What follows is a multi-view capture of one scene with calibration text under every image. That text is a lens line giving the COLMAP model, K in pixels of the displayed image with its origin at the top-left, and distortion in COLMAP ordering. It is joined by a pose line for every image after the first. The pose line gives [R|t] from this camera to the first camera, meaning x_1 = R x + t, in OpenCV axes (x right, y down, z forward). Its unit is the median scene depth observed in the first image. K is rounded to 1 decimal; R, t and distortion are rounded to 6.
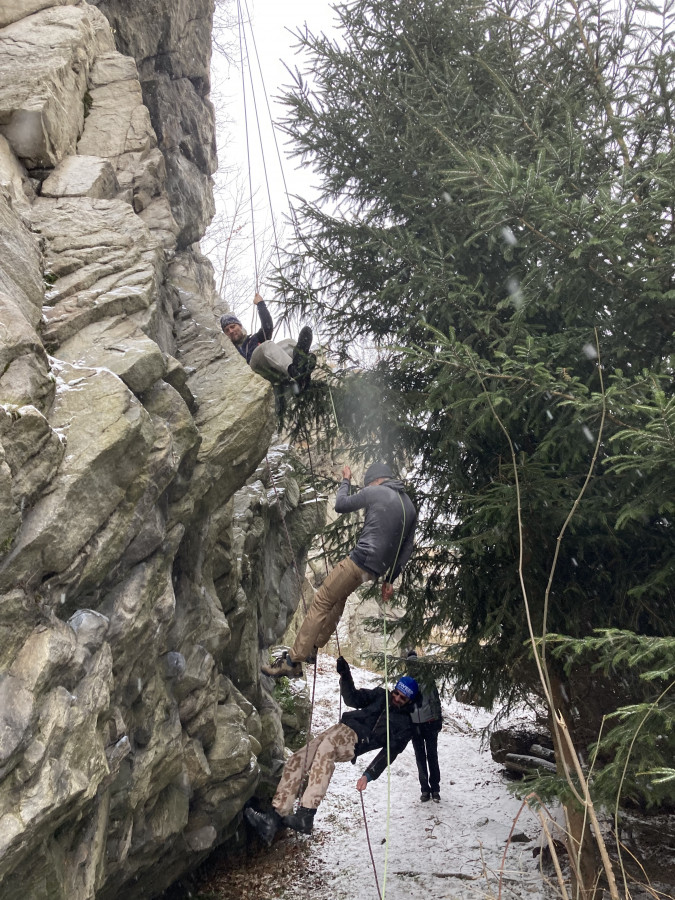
lens RADIAL K [[734.3, 0, 363.4], [0, 734.3, 459.3], [0, 0, 1]] dist [0.018595, -0.002418]
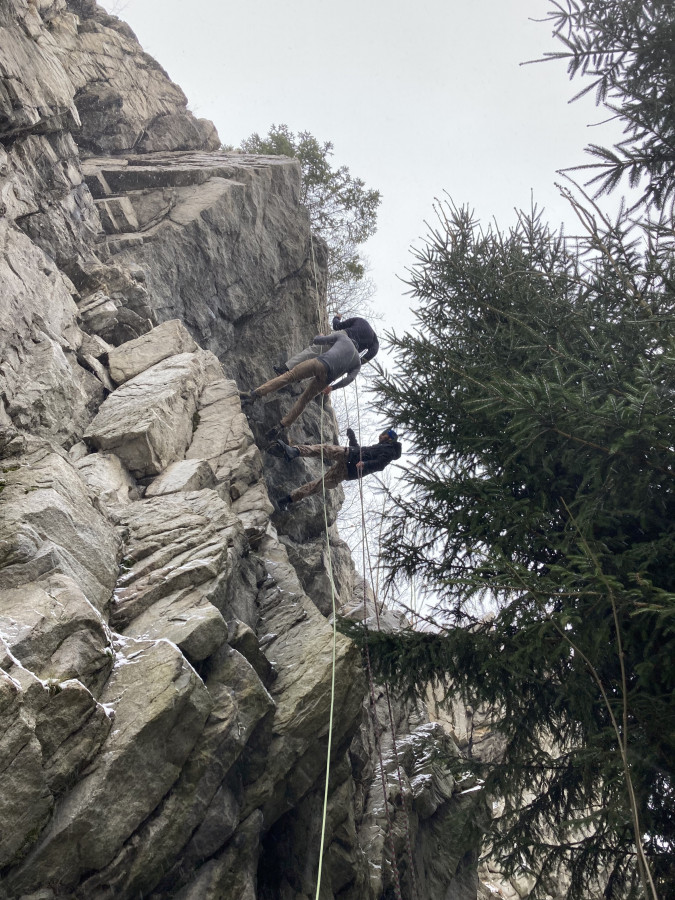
lens RADIAL K [[737.2, 0, 339.3], [0, 737.2, 433.8], [0, 0, 1]] dist [0.028010, -0.015805]
pose [[0.954442, -0.191658, -0.228711, 0.151886], [0.083619, 0.907540, -0.411557, 0.054844], [0.286442, 0.373682, 0.882220, 0.054588]]
